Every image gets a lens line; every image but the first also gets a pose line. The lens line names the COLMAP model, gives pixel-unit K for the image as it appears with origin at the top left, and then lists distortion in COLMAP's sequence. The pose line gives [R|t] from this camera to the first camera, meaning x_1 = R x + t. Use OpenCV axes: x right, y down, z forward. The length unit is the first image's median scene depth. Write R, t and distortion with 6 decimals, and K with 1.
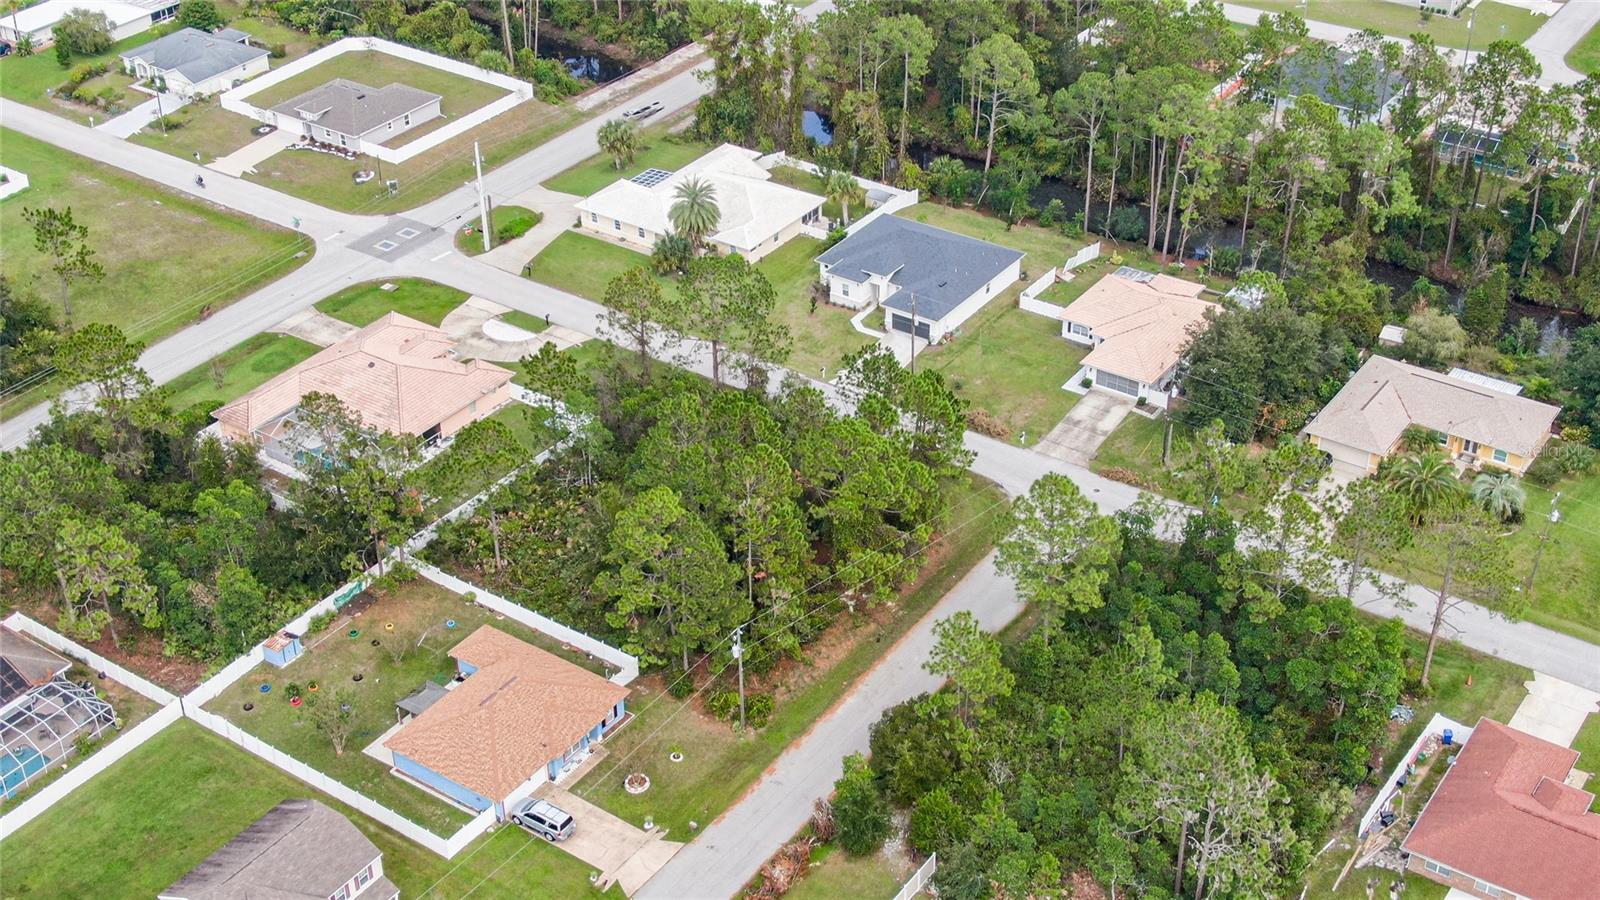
lens RADIAL K [[2013.6, 0, 800.0], [0, 2013.6, 450.0], [0, 0, 1]] dist [0.006995, -0.022782]
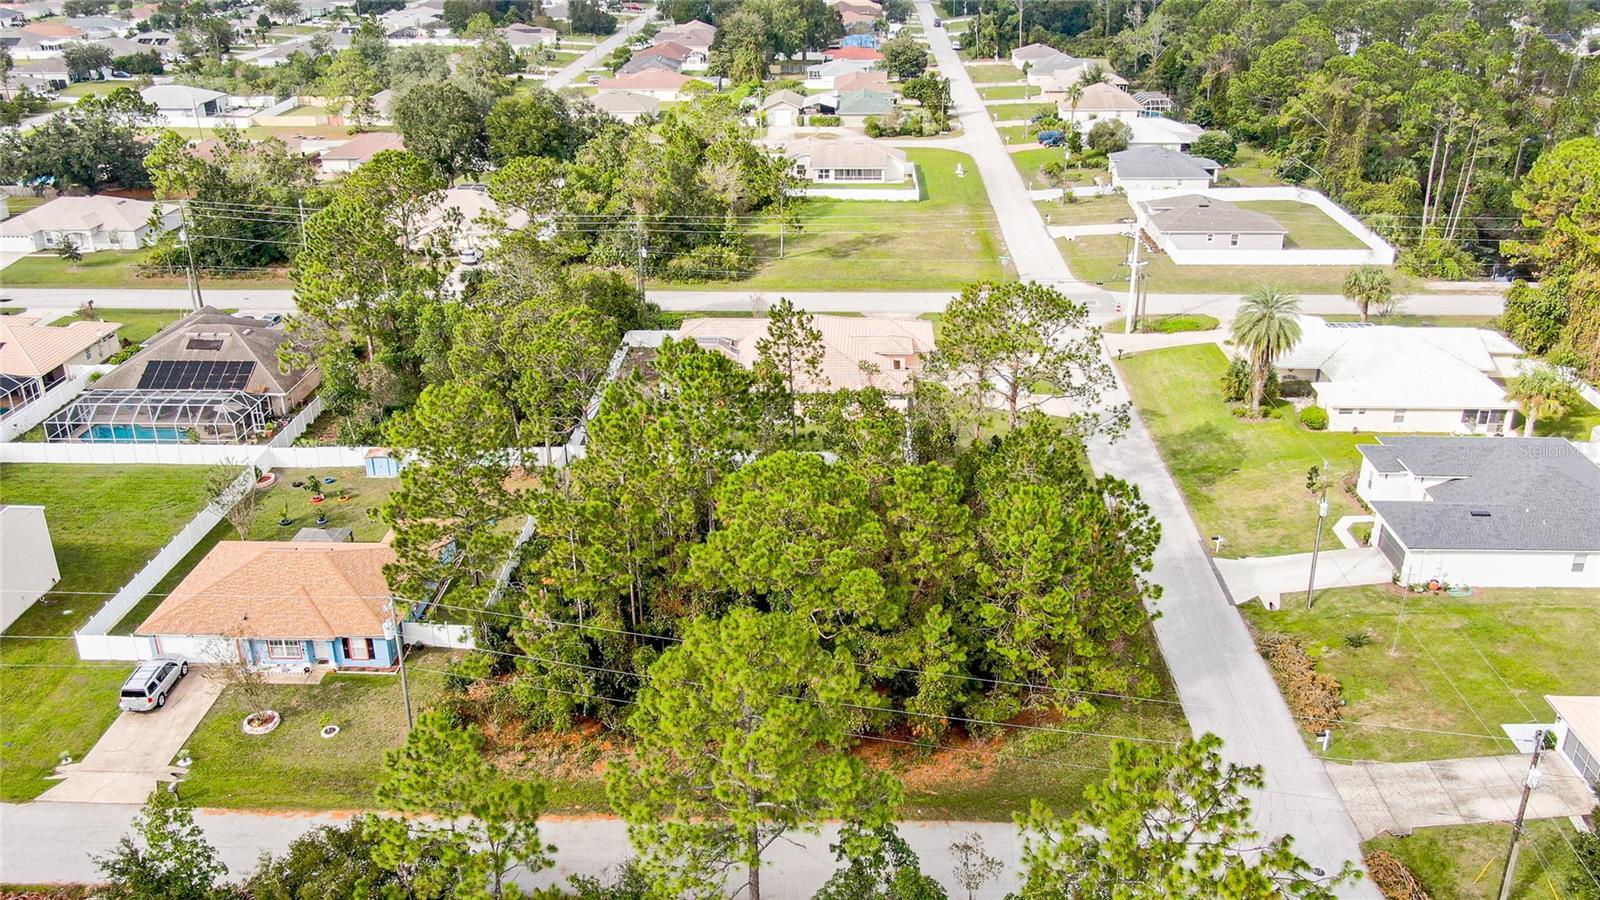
lens RADIAL K [[1343.3, 0, 800.0], [0, 1343.3, 450.0], [0, 0, 1]] dist [-0.000693, 0.009728]
pose [[0.530294, 0.340851, -0.776279, 0.261834], [-0.452539, 0.888077, 0.080799, -0.036694], [0.716936, 0.308449, 0.625190, 0.553568]]
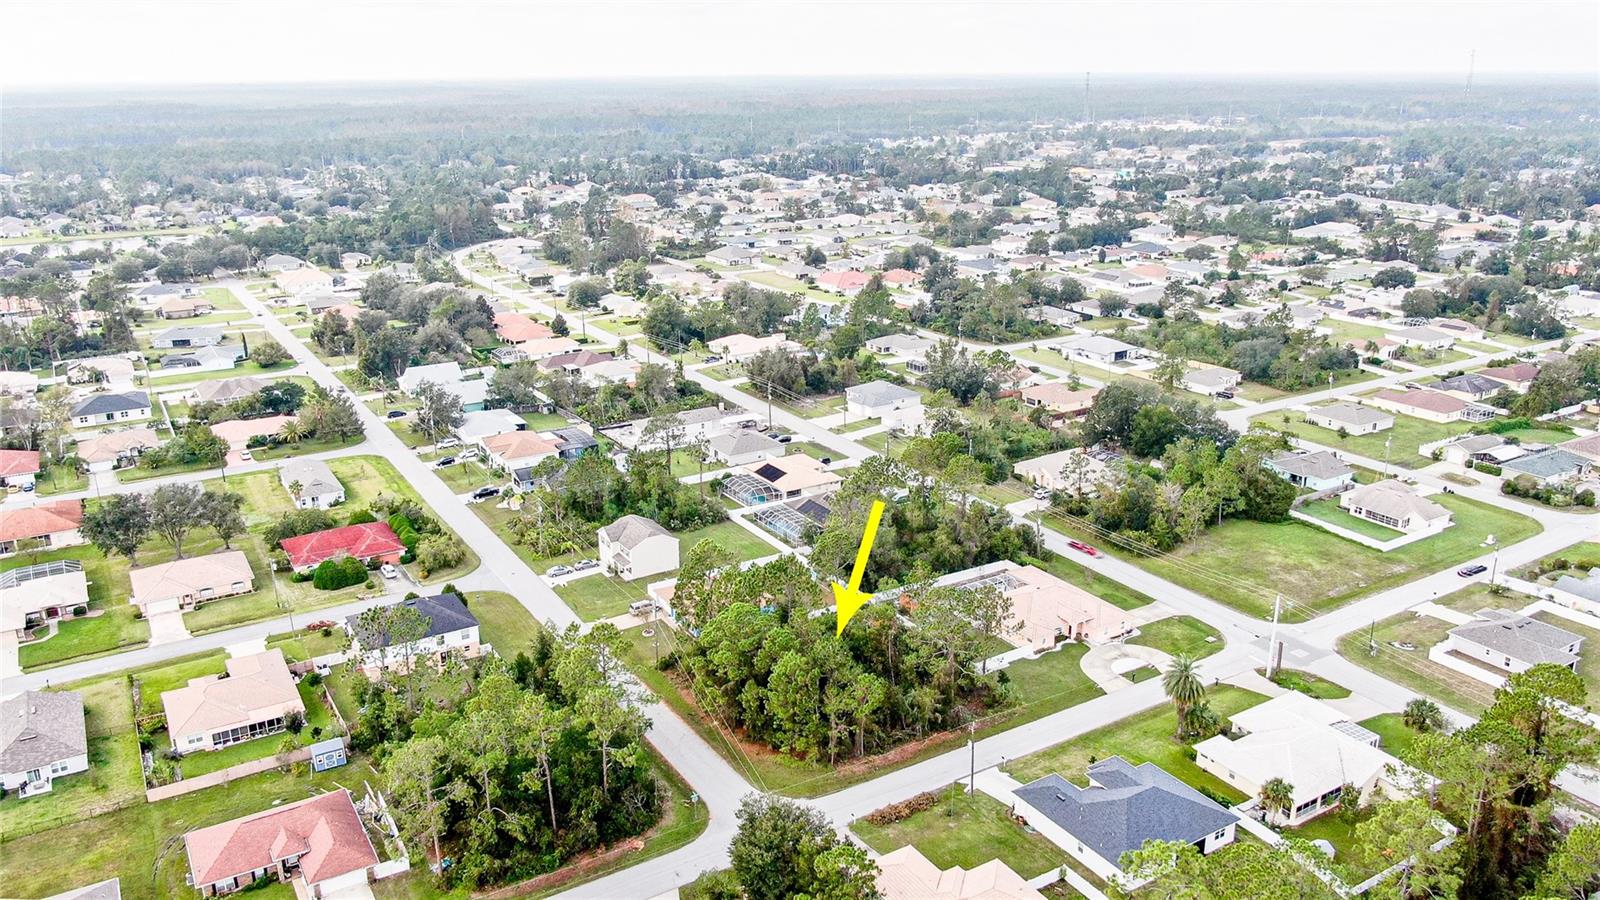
lens RADIAL K [[1206.2, 0, 800.0], [0, 1206.2, 450.0], [0, 0, 1]] dist [-0.002773, -0.002954]
pose [[-0.409417, 0.285165, -0.866636, 0.614581], [-0.481688, 0.739152, 0.470777, -0.442174], [0.774825, 0.610192, -0.165261, 0.838526]]
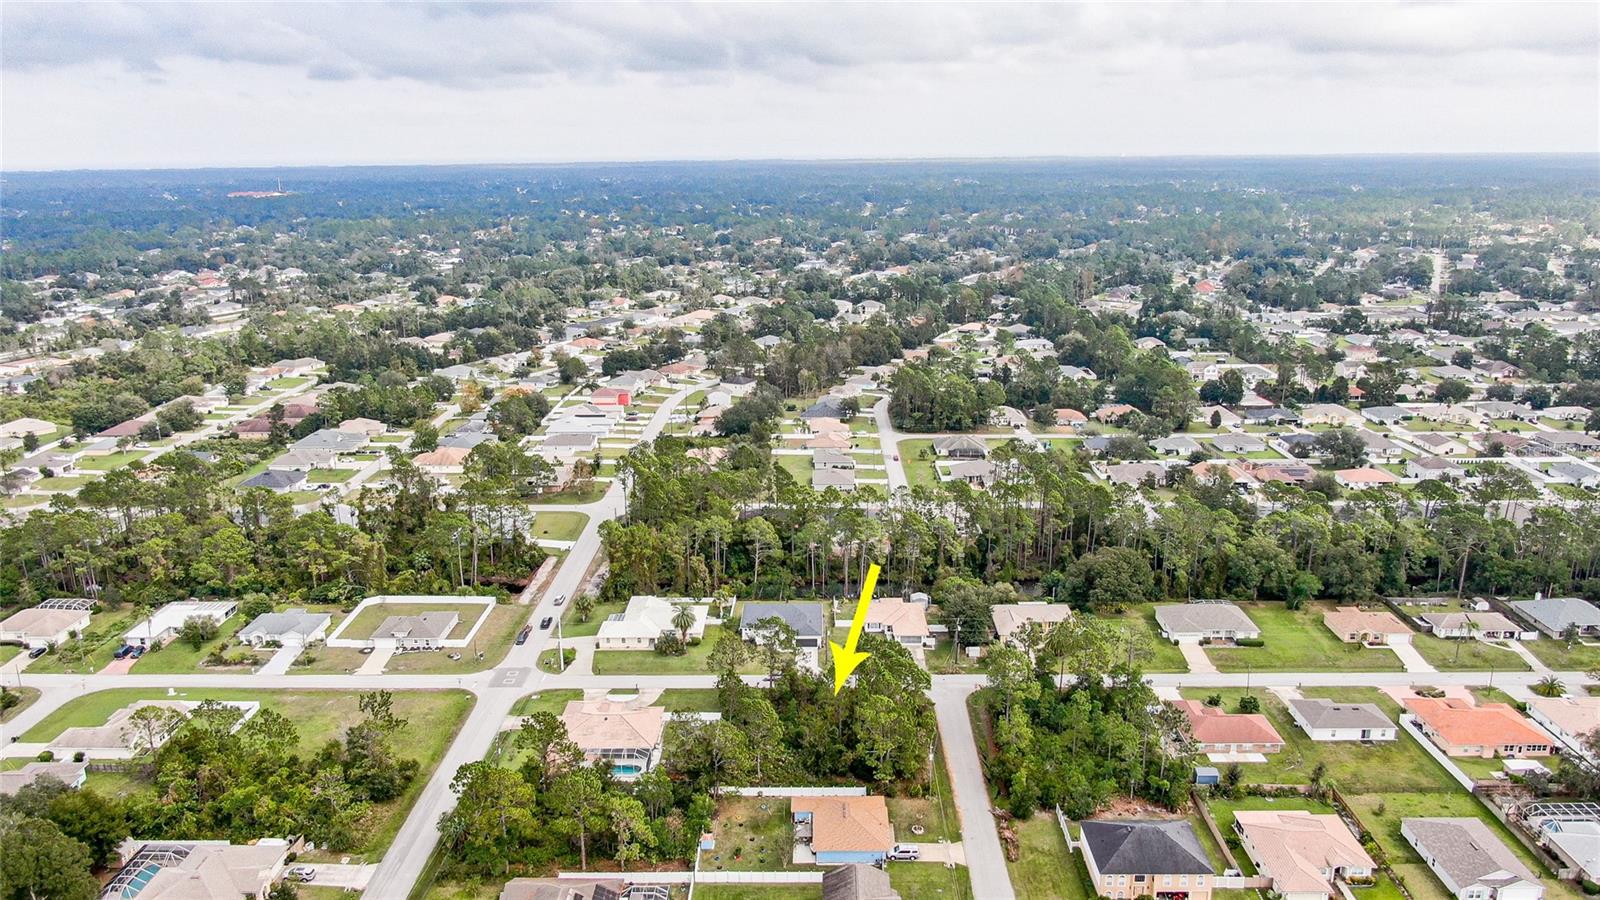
lens RADIAL K [[1206.2, 0, 800.0], [0, 1206.2, 450.0], [0, 0, 1]] dist [-0.002773, -0.002954]
pose [[0.831738, -0.142692, 0.536518, -0.557802], [0.307667, 0.922900, -0.231508, 0.038745], [-0.462118, 0.357623, 0.811513, -0.069306]]
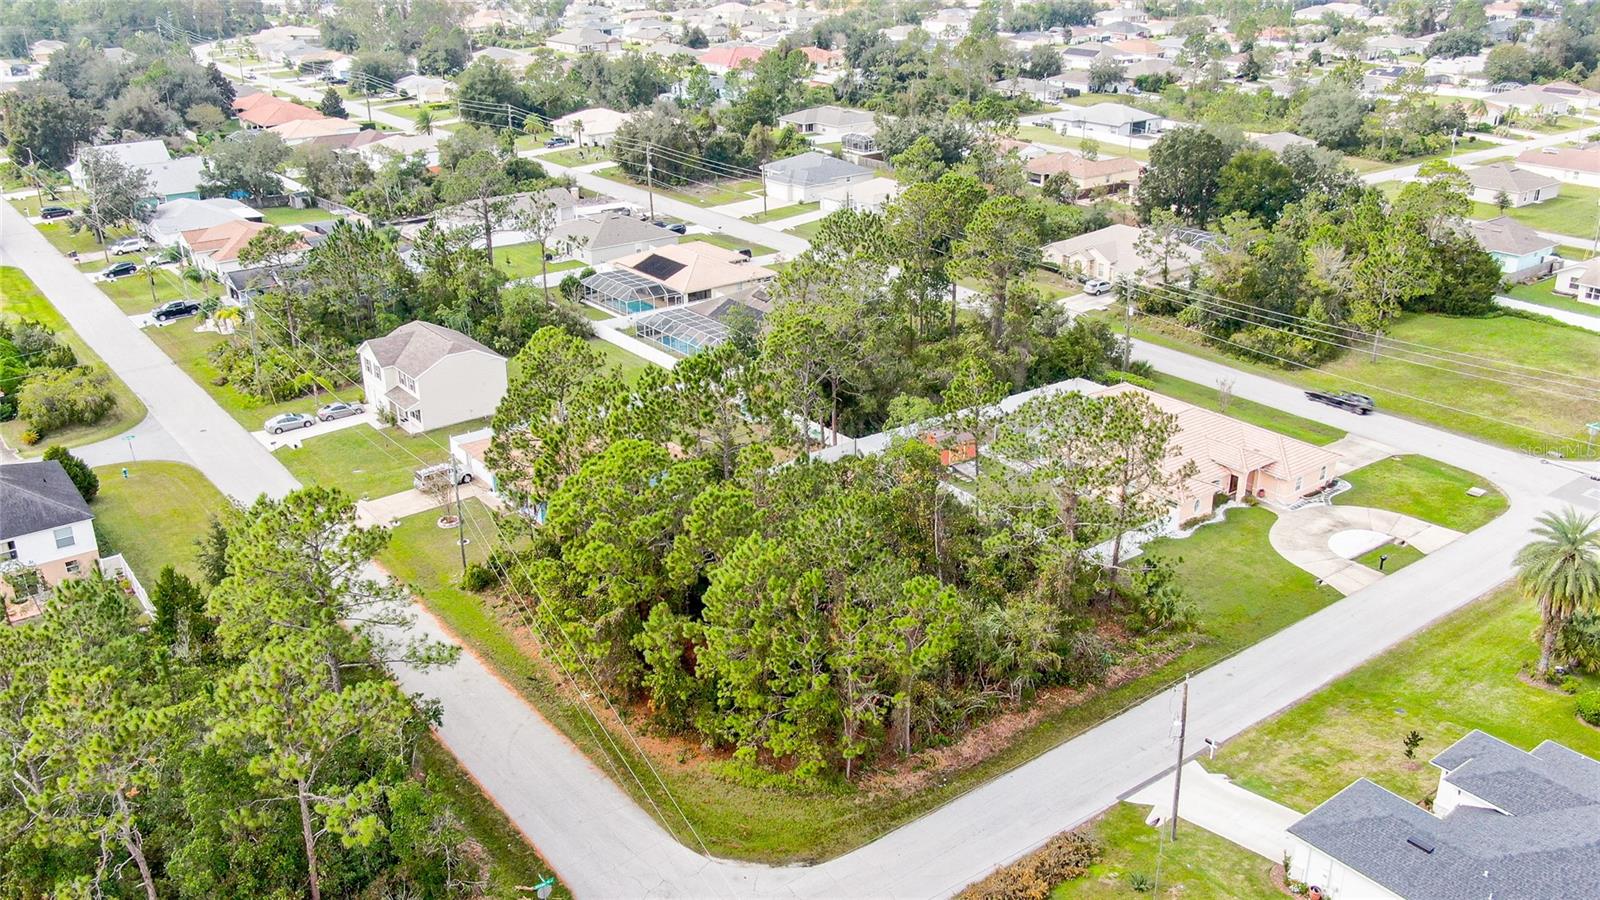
lens RADIAL K [[1343.3, 0, 800.0], [0, 1343.3, 450.0], [0, 0, 1]] dist [-0.000693, 0.009728]
pose [[-0.314978, 0.367496, -0.875063, 0.336212], [-0.504372, 0.716215, 0.482333, -0.214172], [0.803989, 0.593281, -0.040237, 0.801403]]
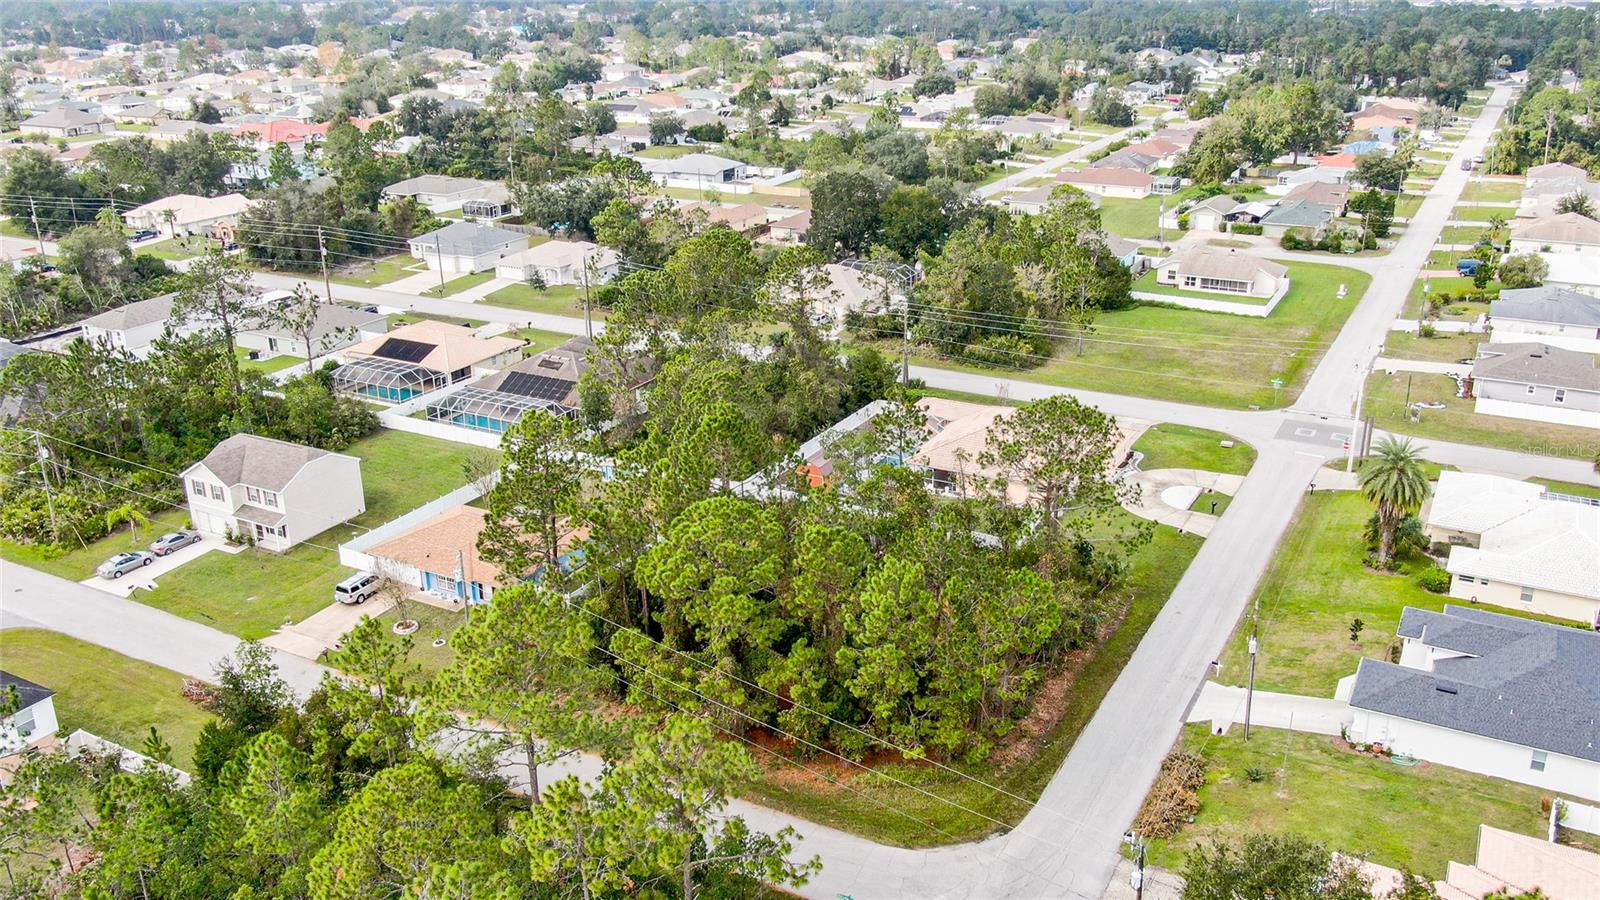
lens RADIAL K [[1343.3, 0, 800.0], [0, 1343.3, 450.0], [0, 0, 1]] dist [-0.000693, 0.009728]
pose [[0.095566, 0.352426, -0.930948, 0.390801], [-0.525398, 0.812204, 0.253539, -0.136003], [0.845473, 0.464888, 0.262783, 0.654278]]
